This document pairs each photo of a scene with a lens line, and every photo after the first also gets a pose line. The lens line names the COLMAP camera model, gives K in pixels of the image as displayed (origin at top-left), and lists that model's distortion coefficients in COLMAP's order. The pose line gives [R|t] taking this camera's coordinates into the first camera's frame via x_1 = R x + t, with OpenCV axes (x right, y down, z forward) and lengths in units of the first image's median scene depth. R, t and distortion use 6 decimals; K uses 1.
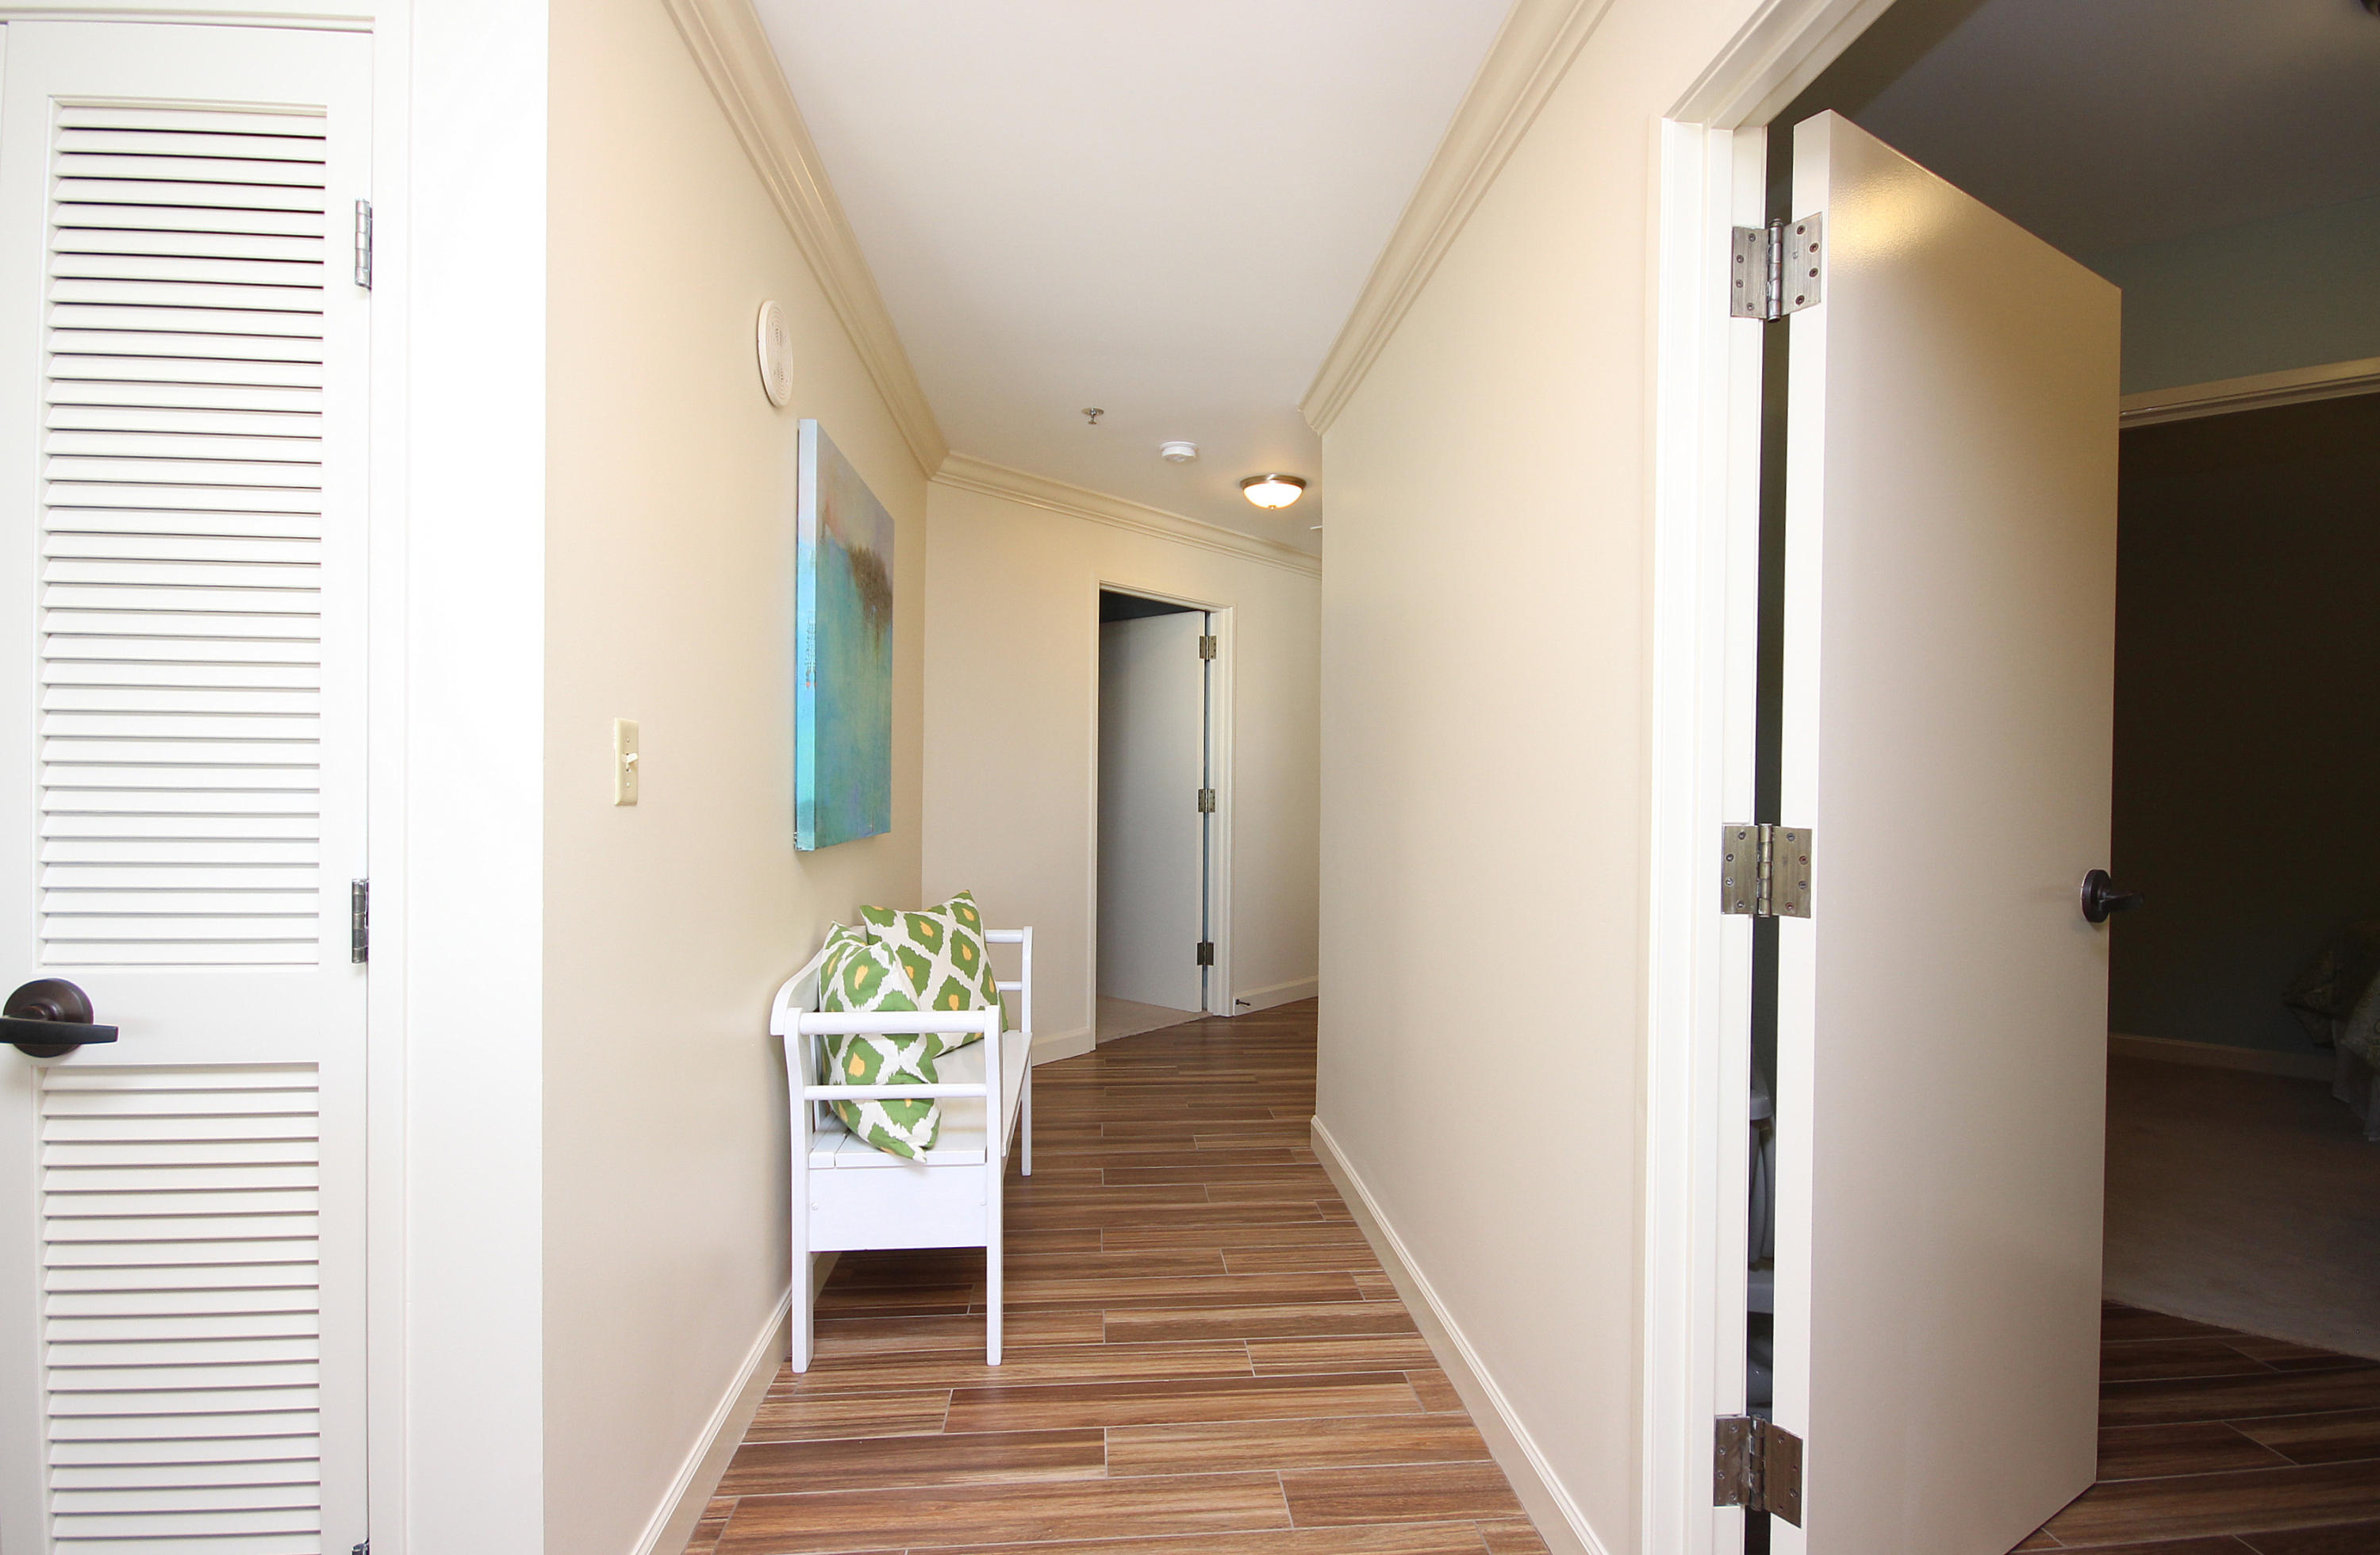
lens RADIAL K [[1114.7, 0, 1189.8], [0, 1114.7, 790.3], [0, 0, 1]] dist [-0.012088, 0.001567]
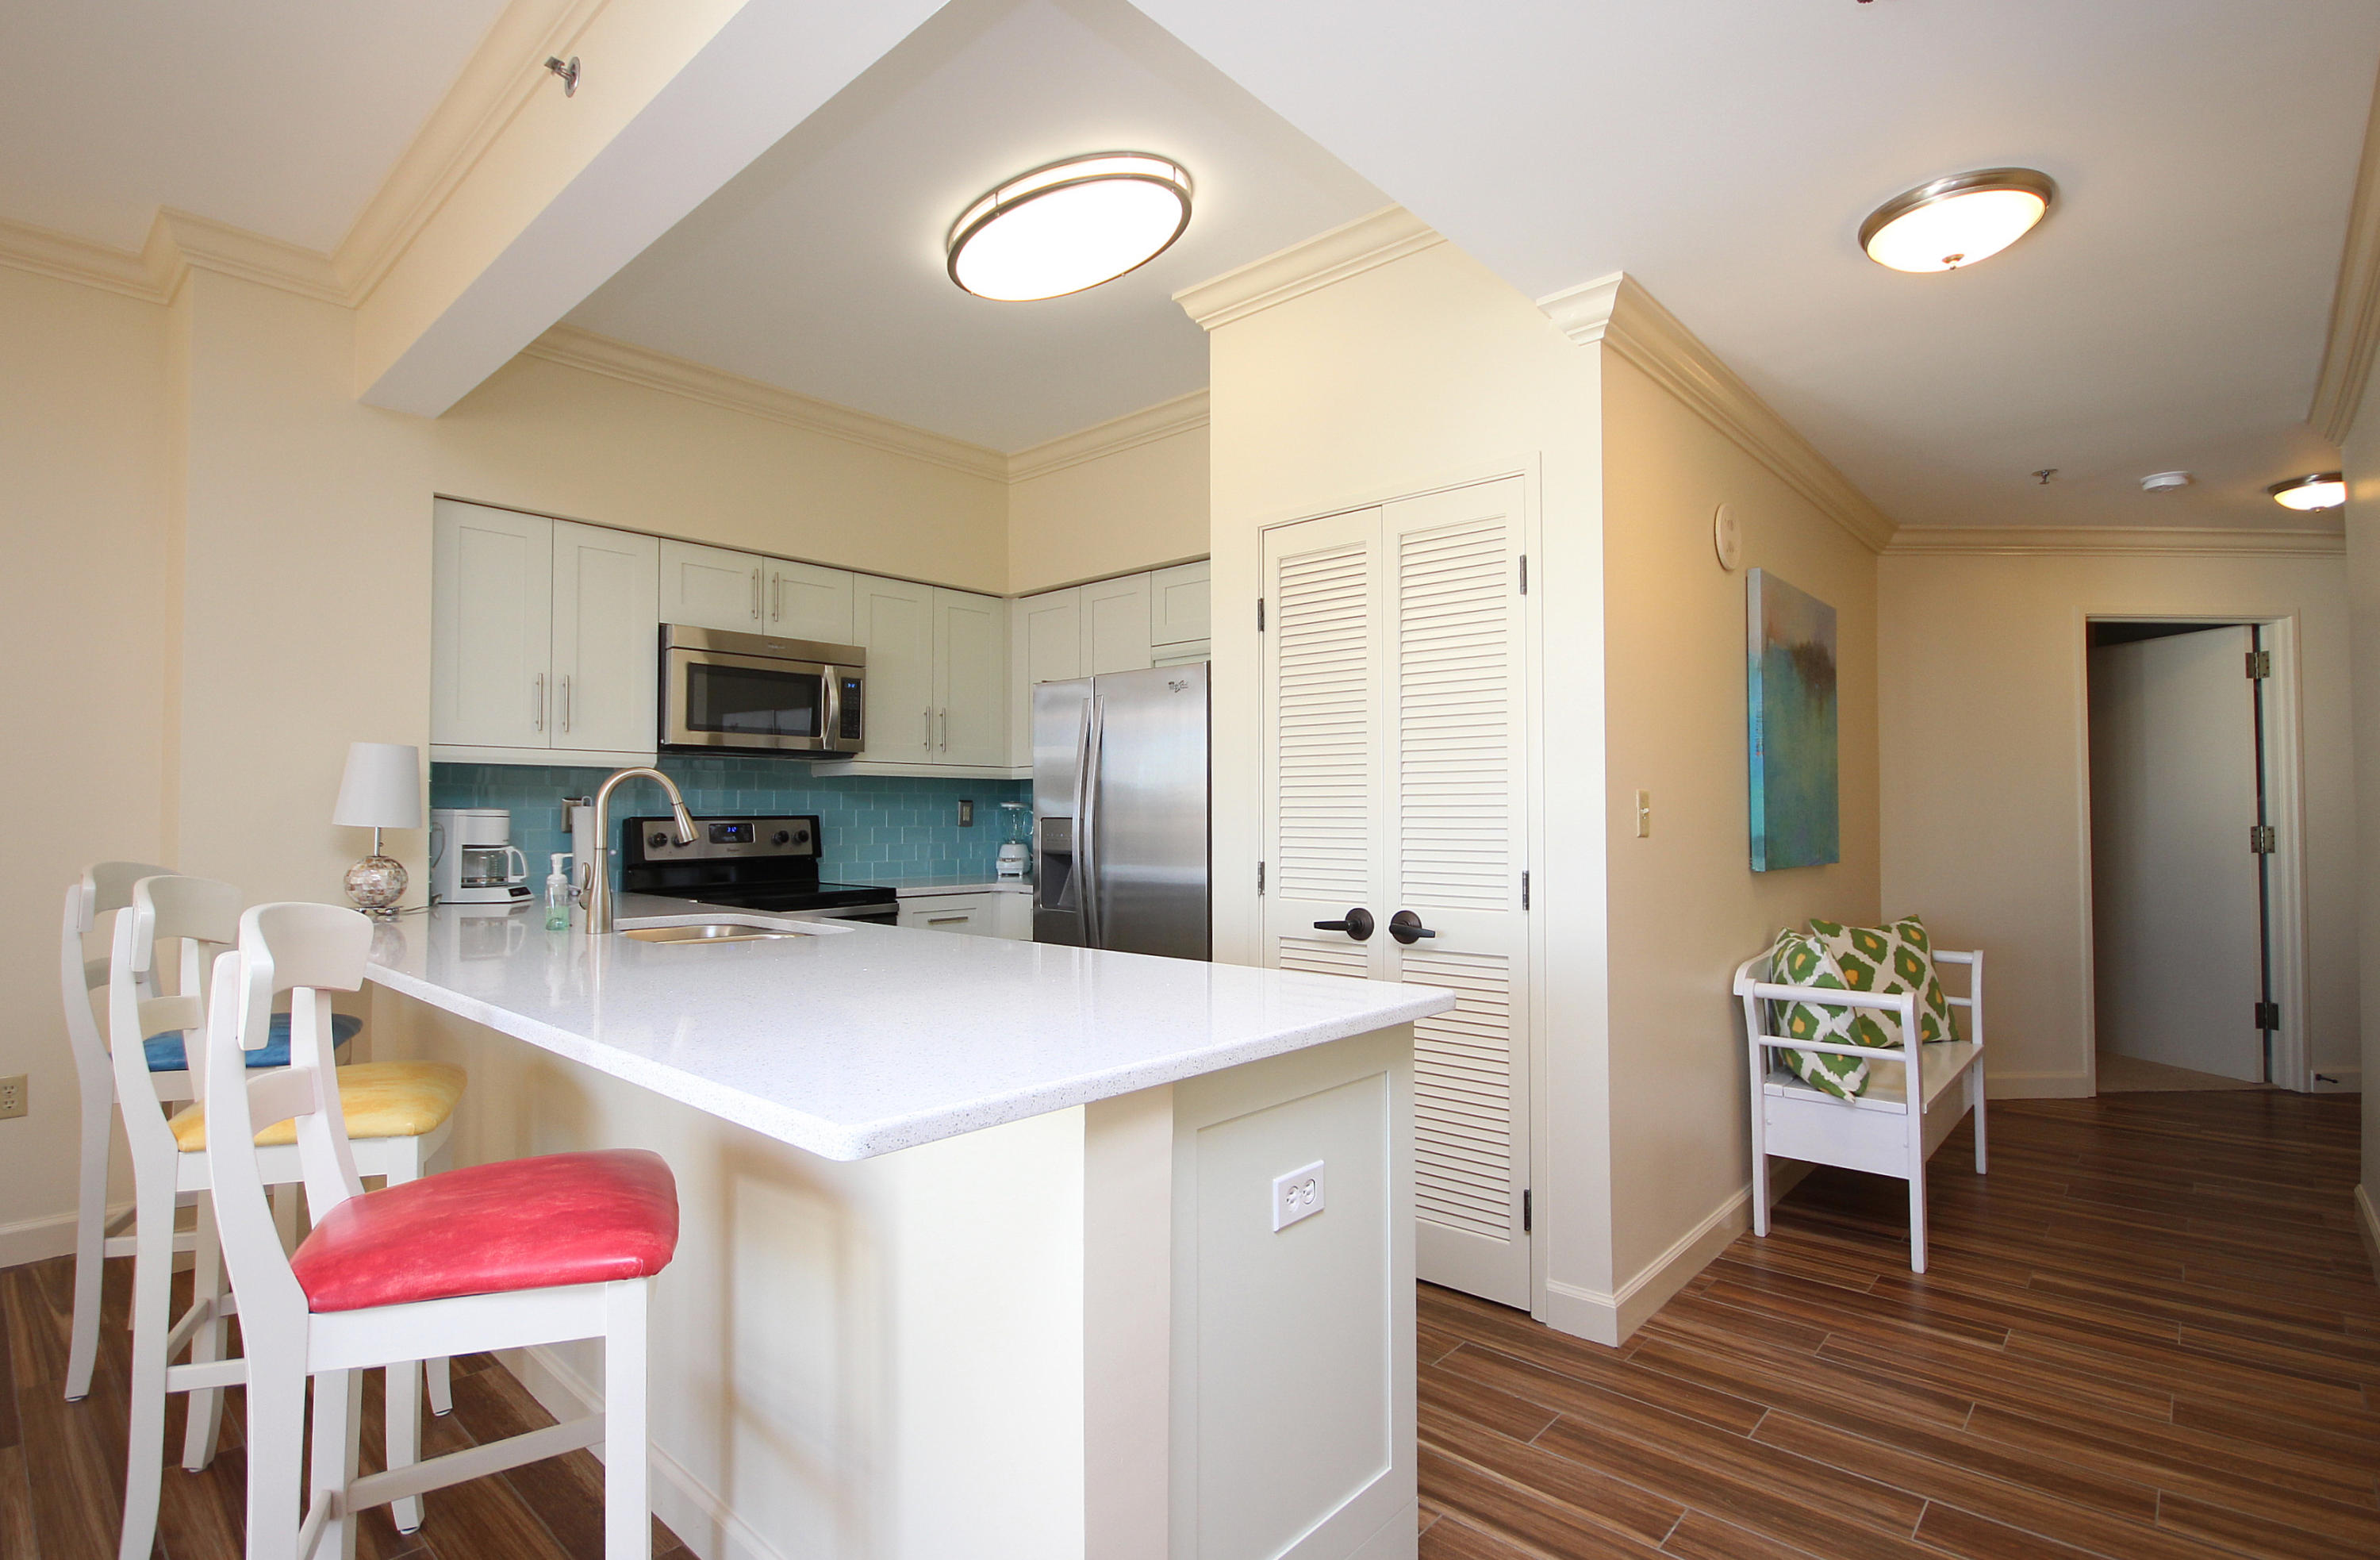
lens RADIAL K [[1124.2, 0, 1198.4], [0, 1124.2, 784.4], [0, 0, 1]] dist [0.007884, -0.002386]
pose [[0.684257, -0.028889, -0.728669, 0.208970], [0.001190, 0.999258, -0.038499, -0.001843], [0.729240, 0.025477, 0.683783, -0.488603]]
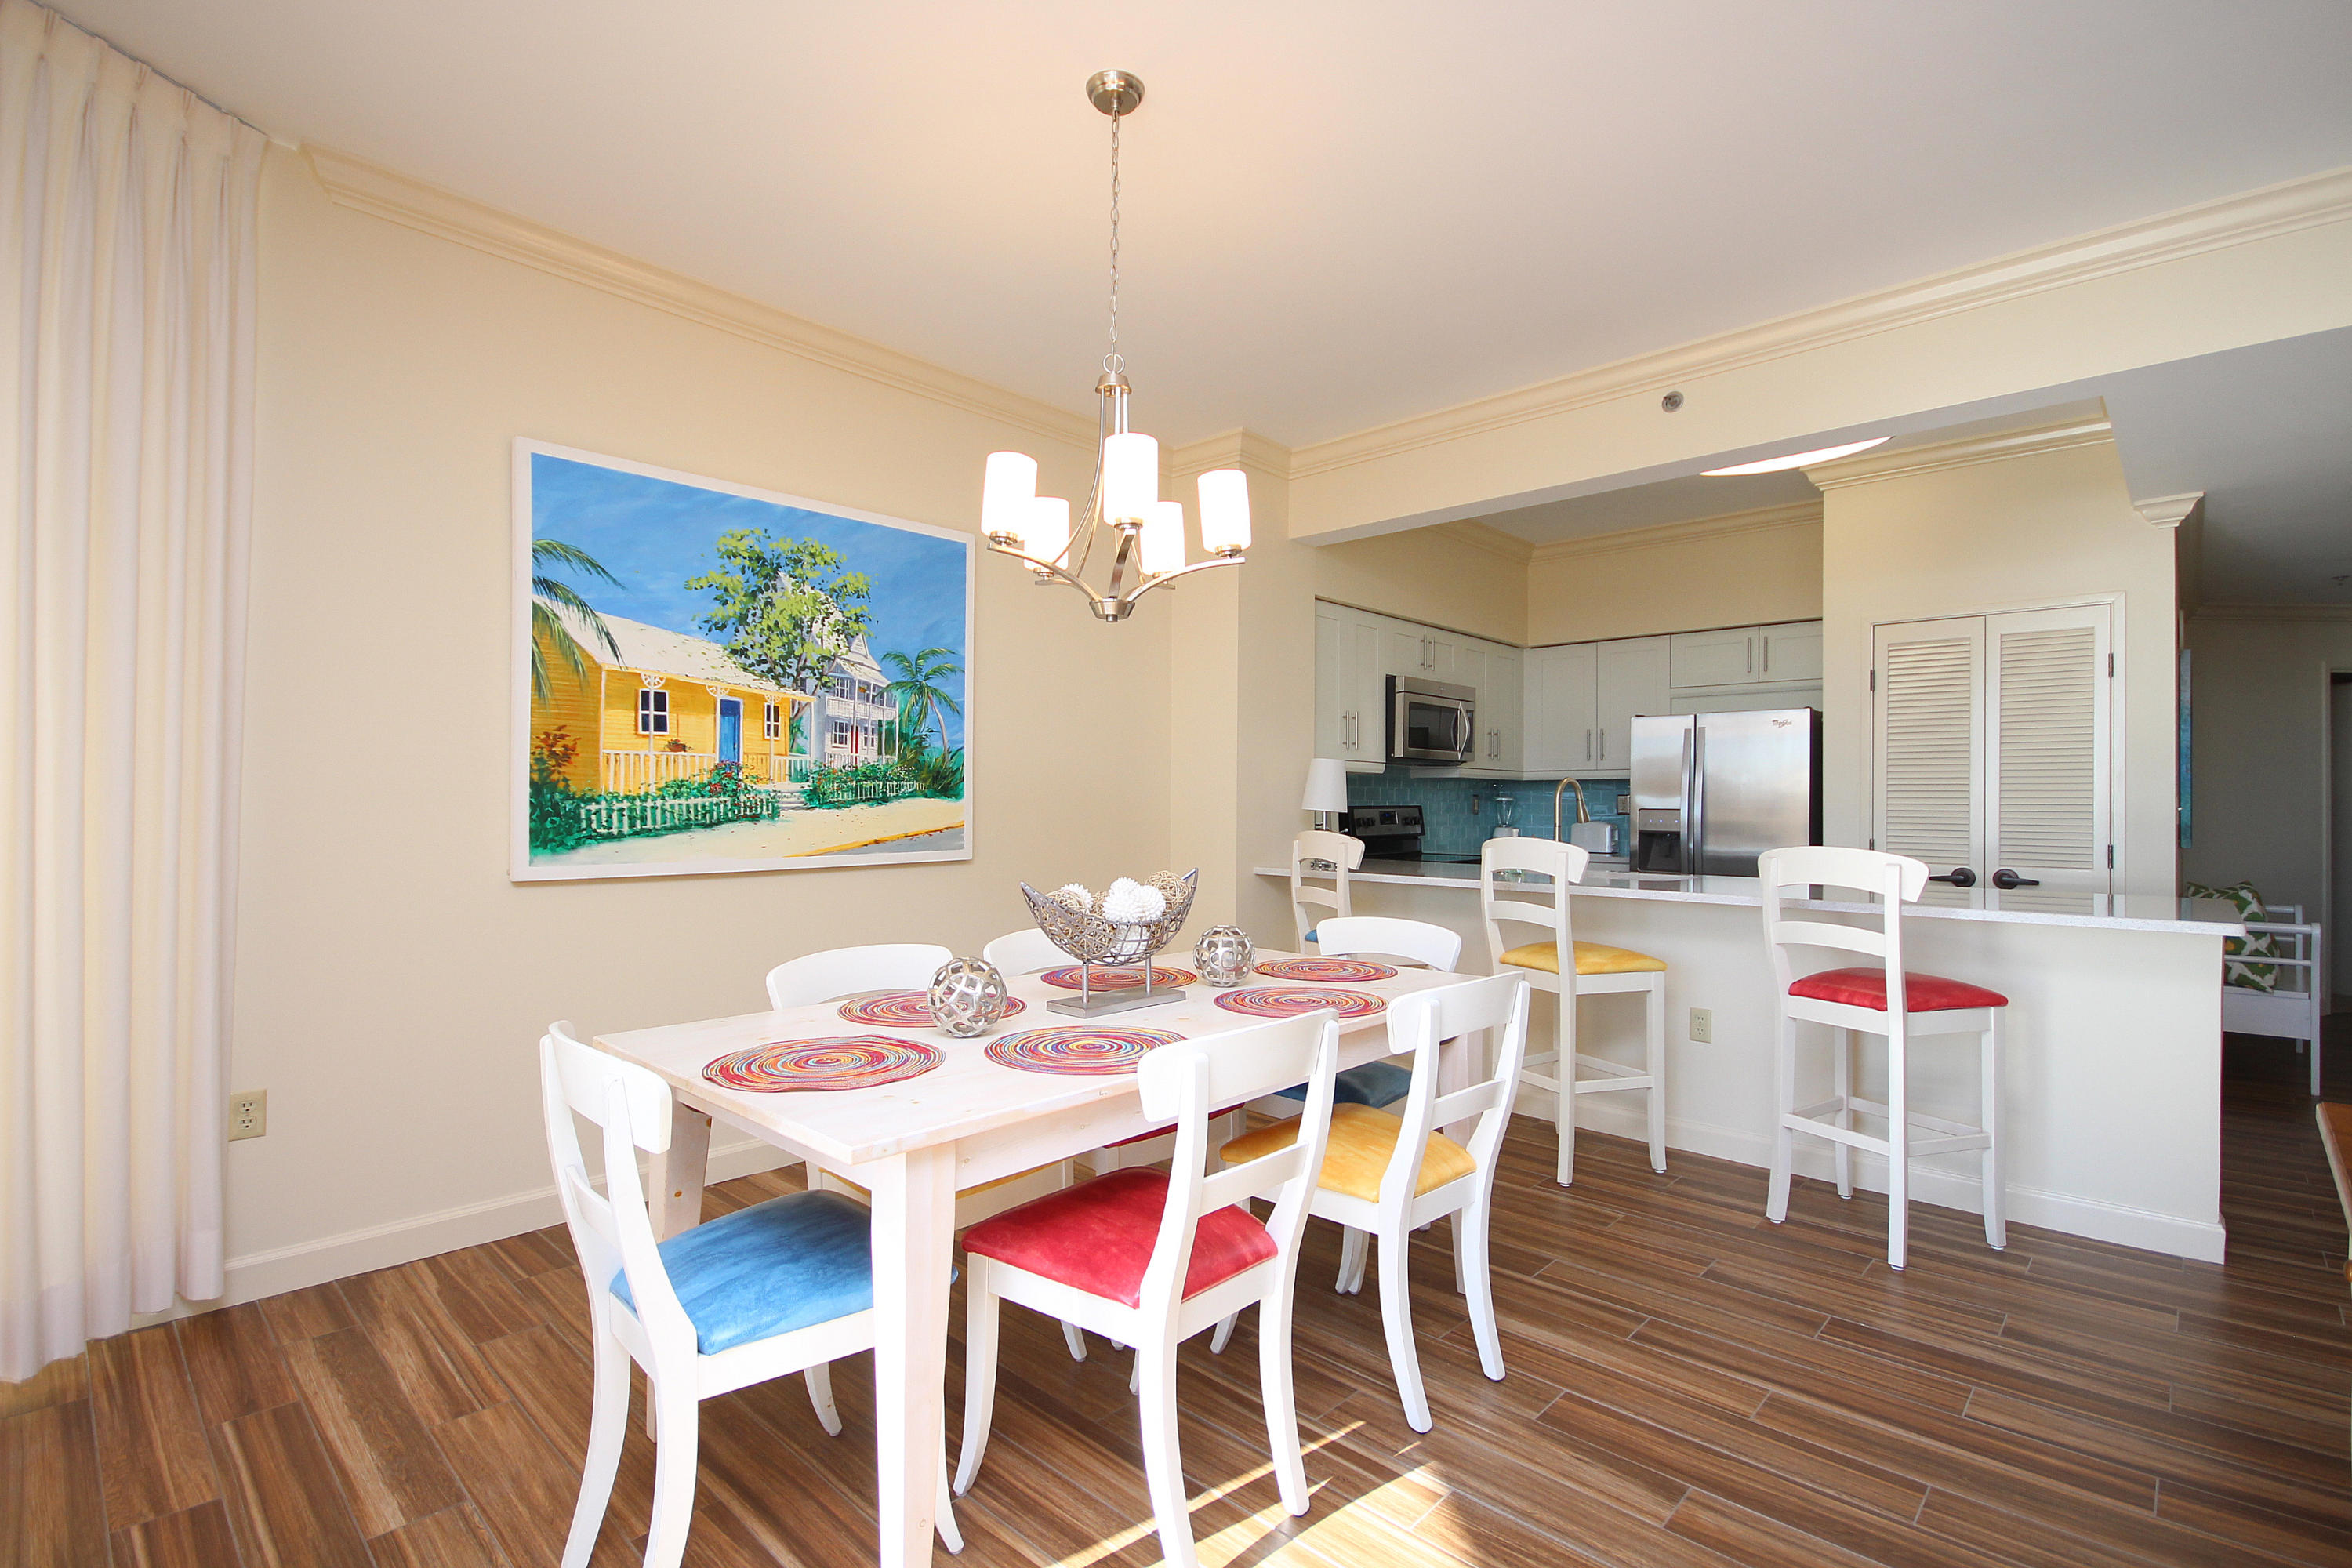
lens RADIAL K [[1081.2, 0, 1182.9], [0, 1081.2, 797.2], [0, 0, 1]] dist [-0.002110, -0.001288]
pose [[0.666050, -0.007909, -0.745865, -0.077521], [-0.007317, 0.999826, -0.017136, 0.005380], [0.745872, 0.016871, 0.665876, -1.809143]]
